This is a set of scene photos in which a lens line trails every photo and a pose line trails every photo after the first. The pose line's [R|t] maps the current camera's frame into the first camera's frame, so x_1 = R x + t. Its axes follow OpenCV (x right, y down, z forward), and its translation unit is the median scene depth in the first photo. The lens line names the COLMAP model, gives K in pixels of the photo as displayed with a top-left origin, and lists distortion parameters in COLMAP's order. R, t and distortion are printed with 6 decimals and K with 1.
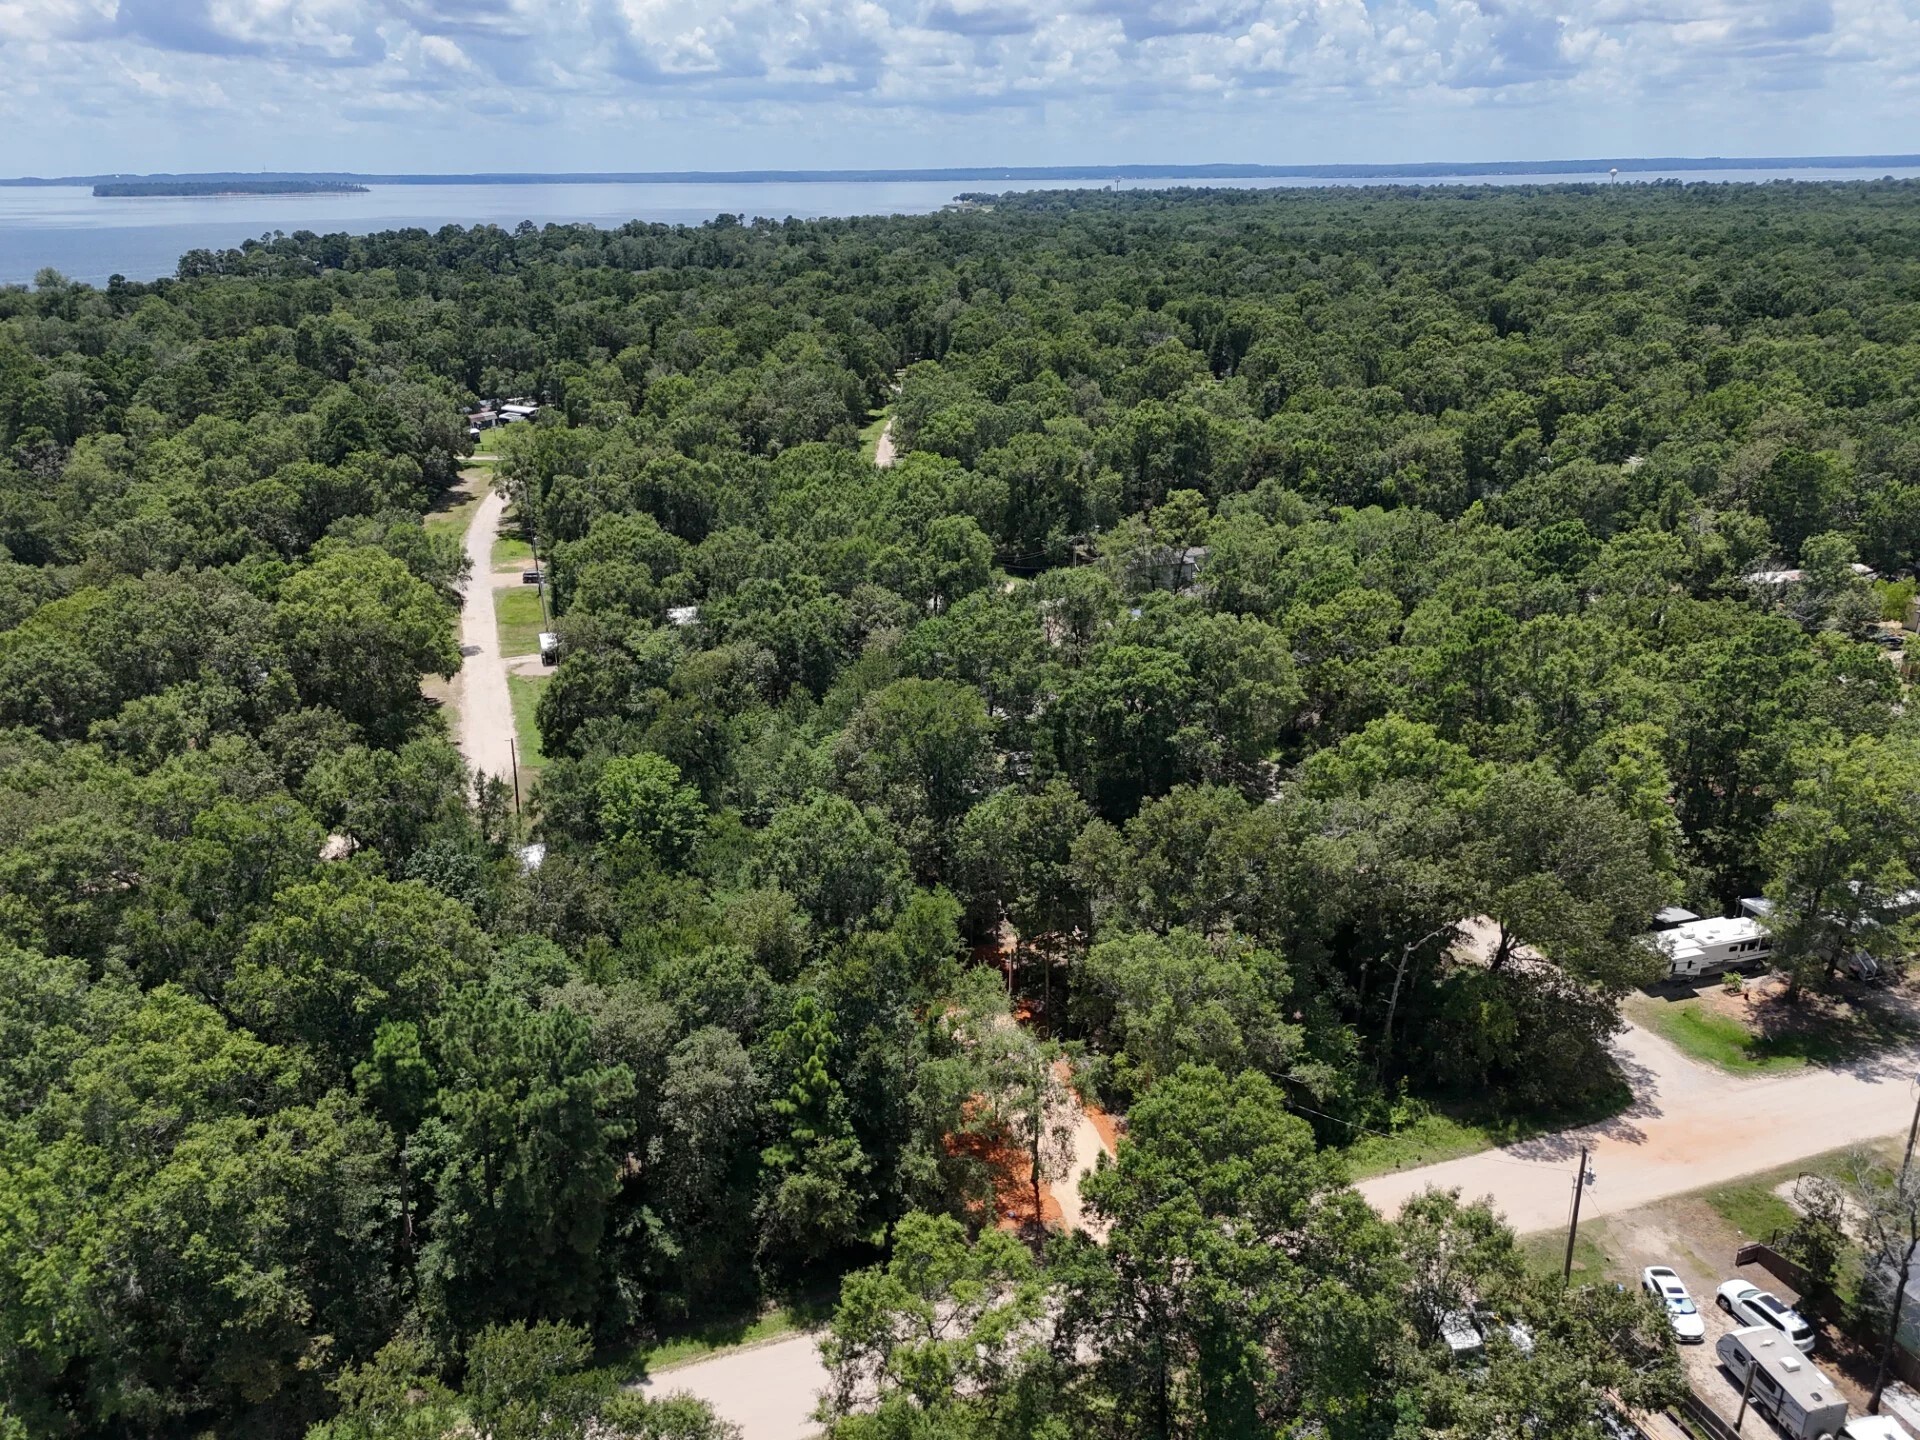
lens RADIAL K [[1413.6, 0, 972.9], [0, 1413.6, 713.9], [0, 0, 1]] dist [0.055987, -0.044353]
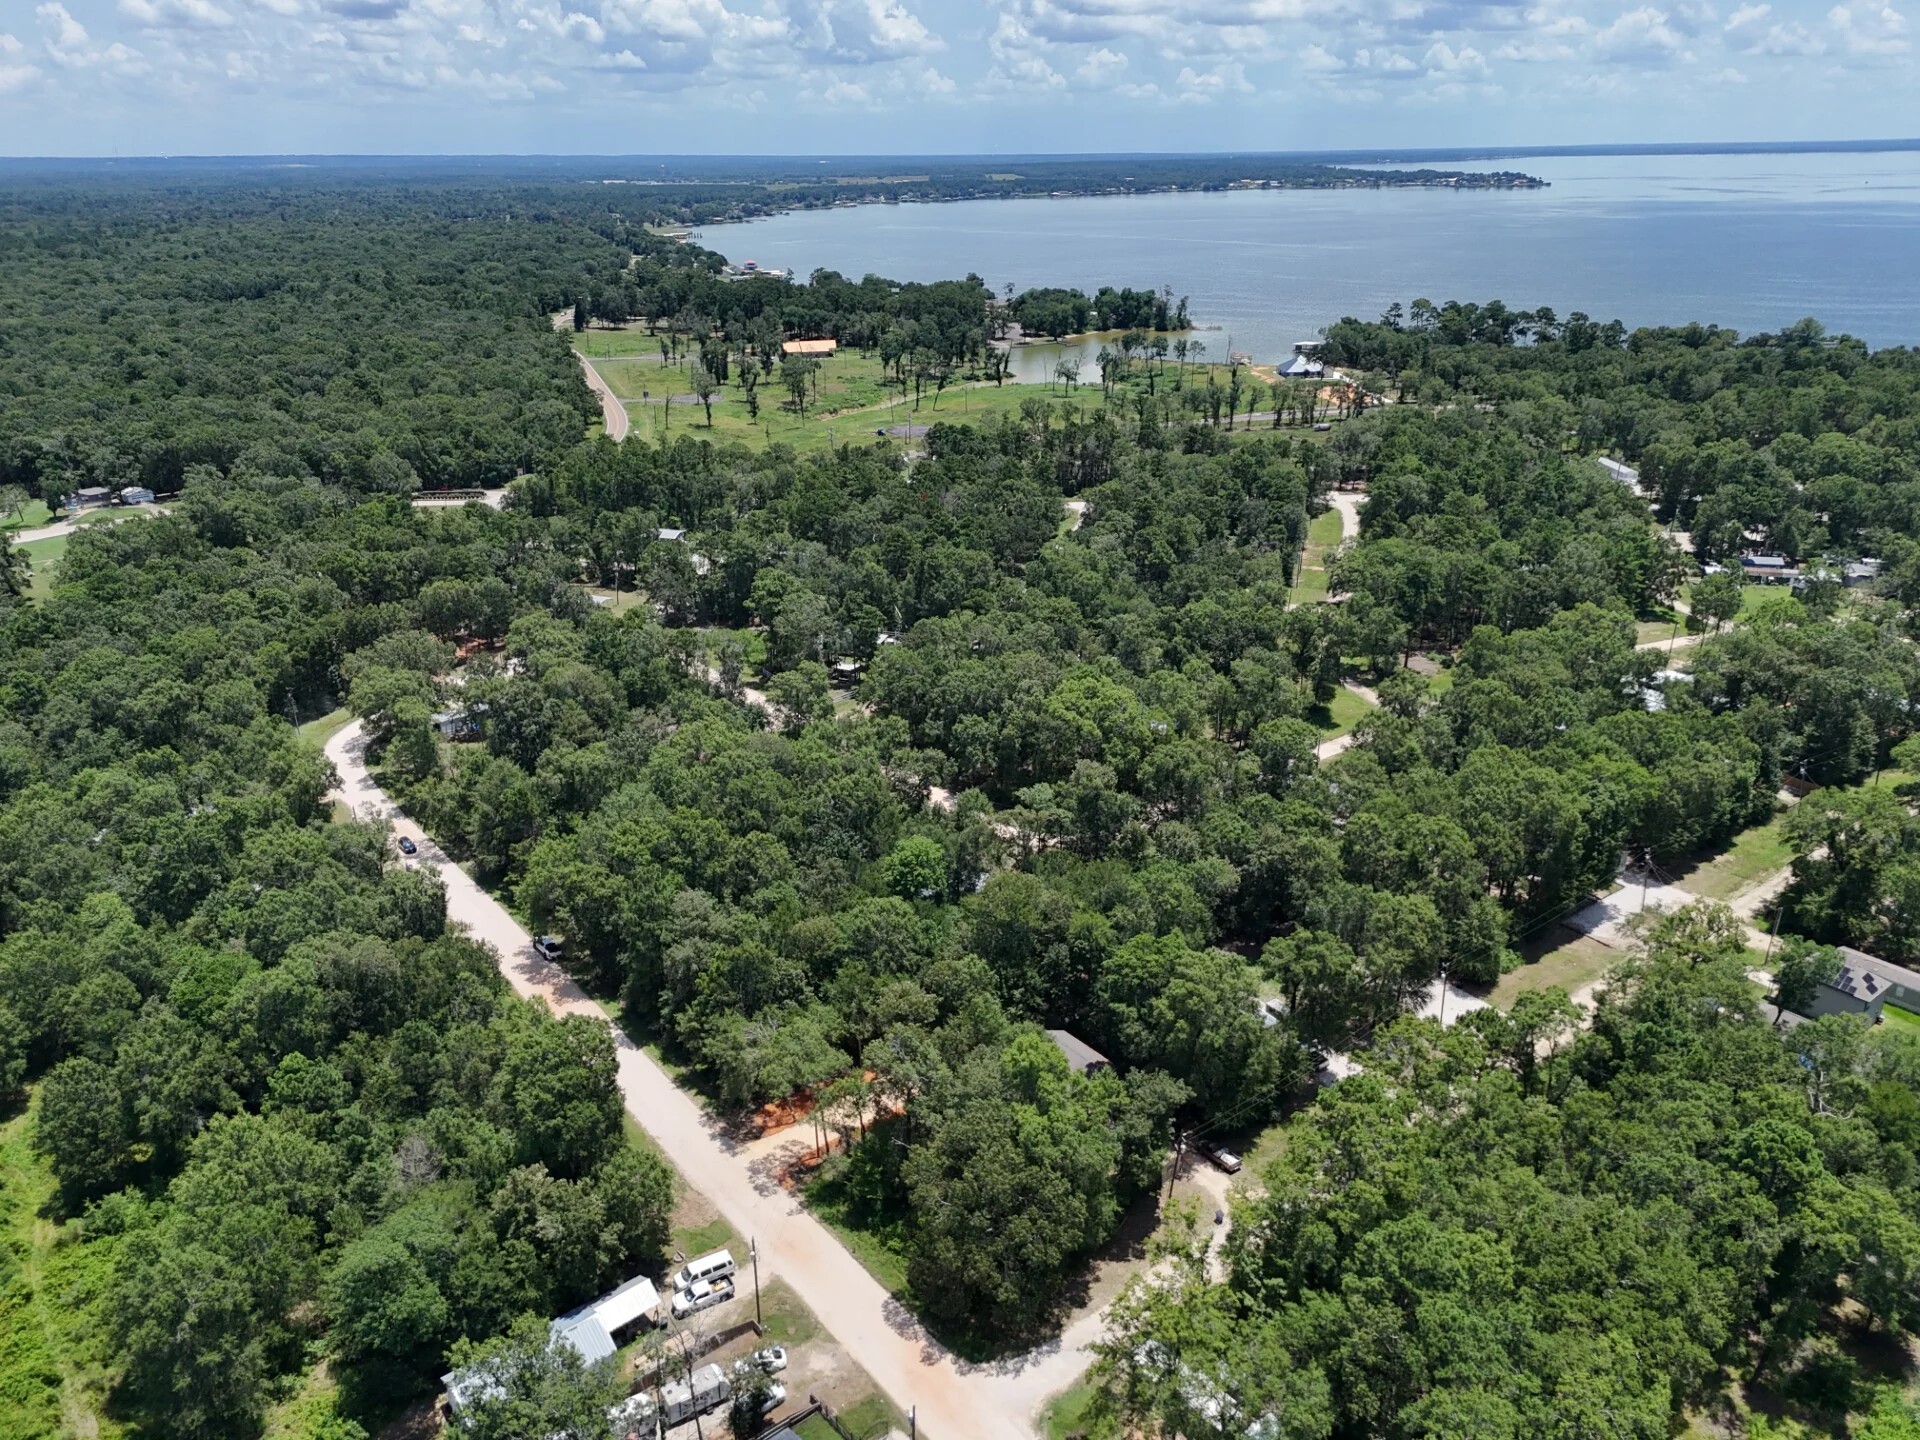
lens RADIAL K [[1413.6, 0, 972.2], [0, 1413.6, 715.7], [0, 0, 1]] dist [0.055987, -0.044353]
pose [[0.335286, 0.354733, -0.872782, 1.222233], [-0.330508, 0.911816, 0.243631, -0.539731], [0.882240, 0.206775, 0.422961, 0.238986]]
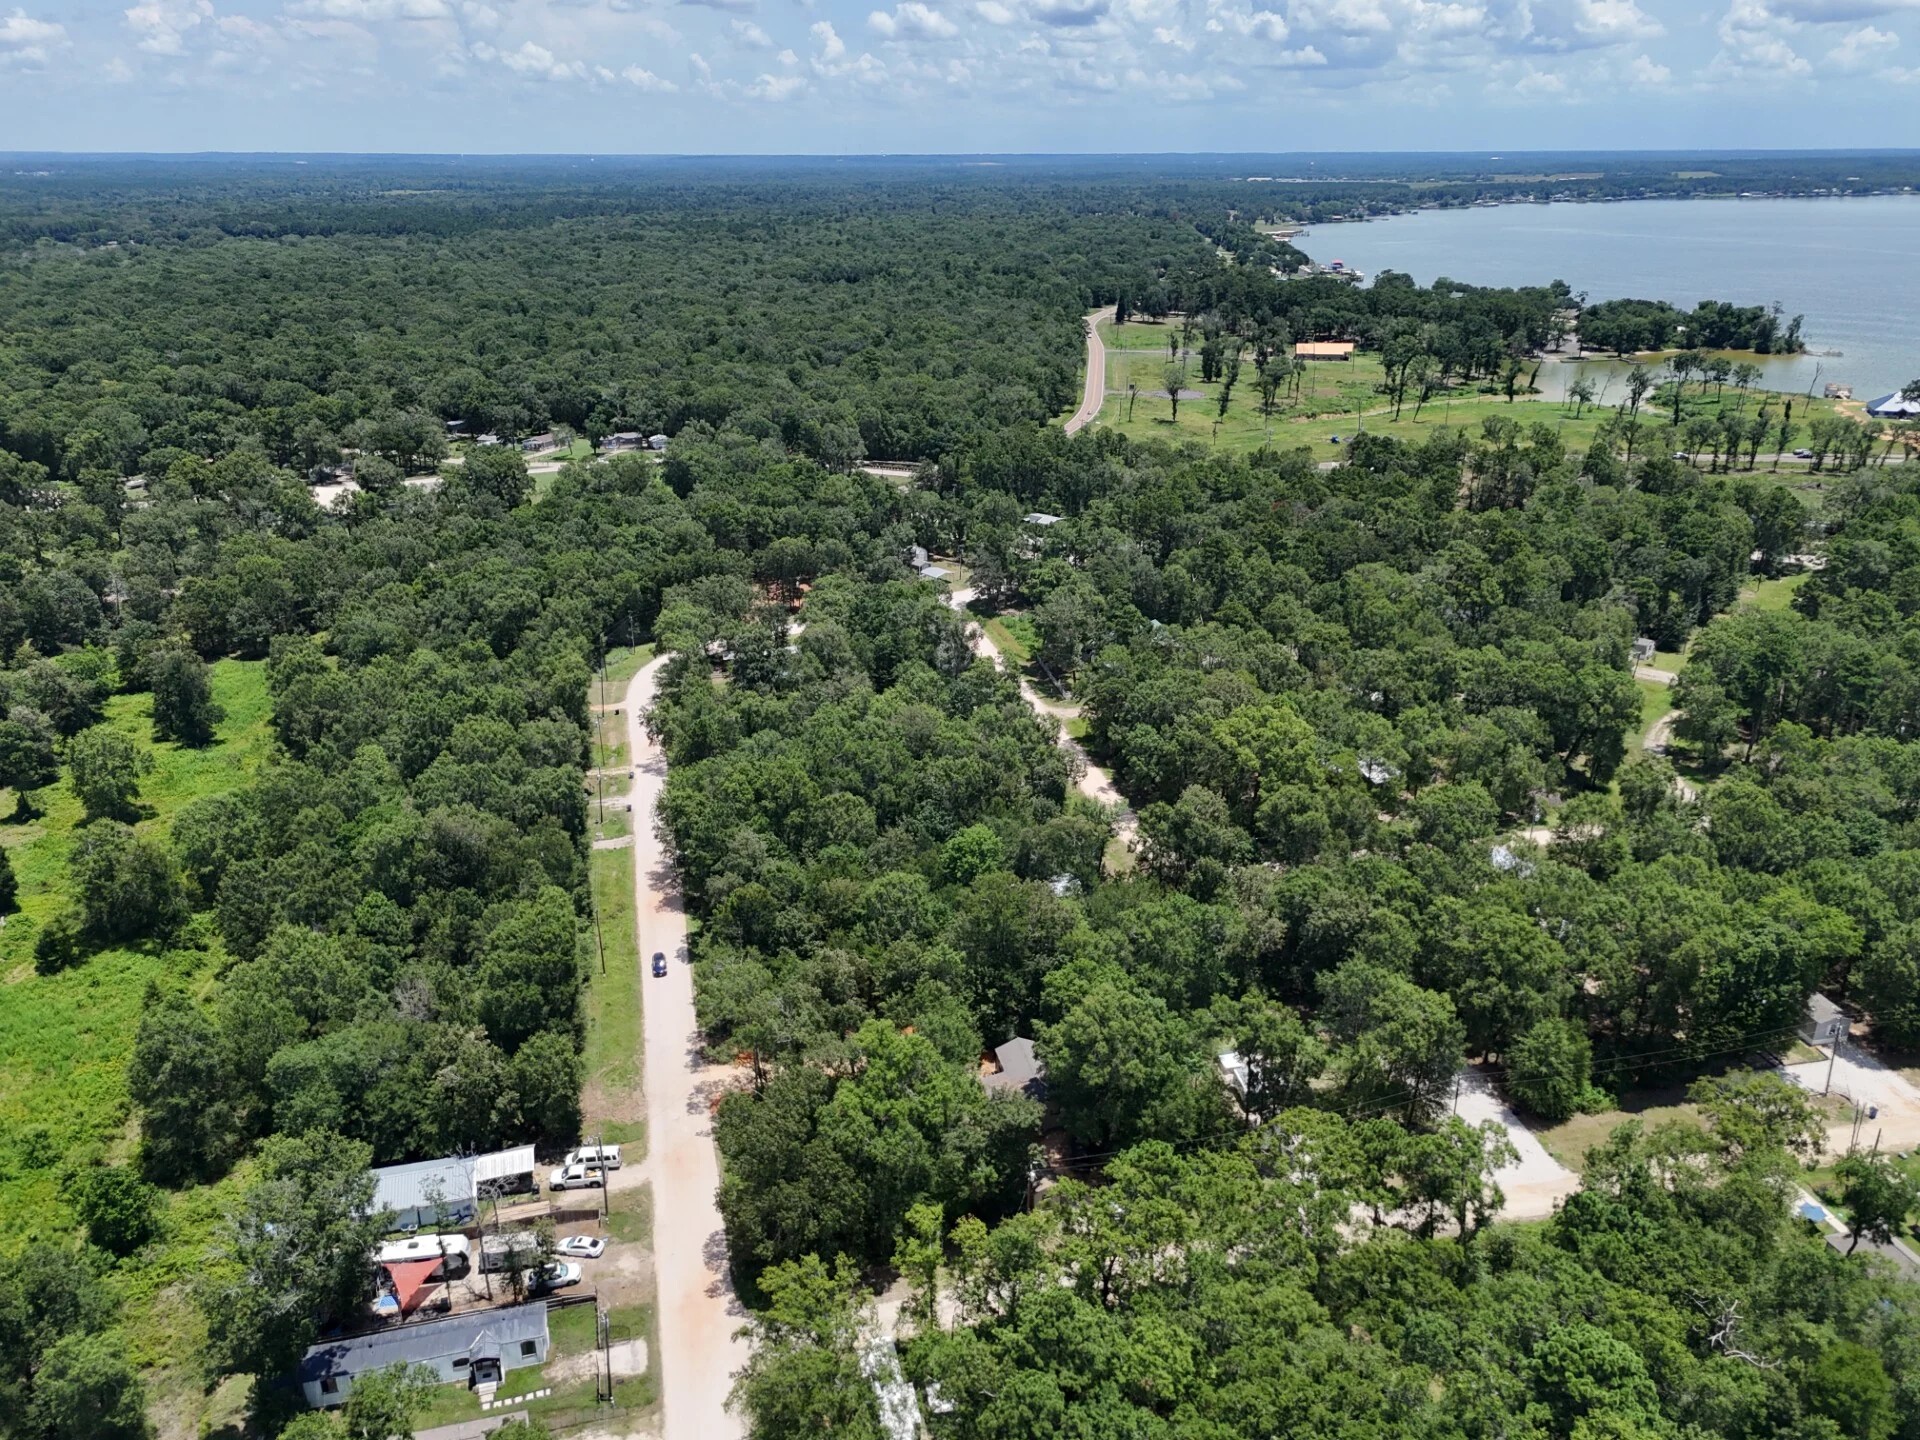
lens RADIAL K [[1413.6, 0, 970.1], [0, 1413.6, 717.6], [0, 0, 1]] dist [0.055987, -0.044353]
pose [[-0.088159, 0.377842, -0.921663, 1.309122], [-0.350620, 0.854281, 0.383756, -0.739598], [0.932359, 0.356986, 0.057166, 0.765272]]
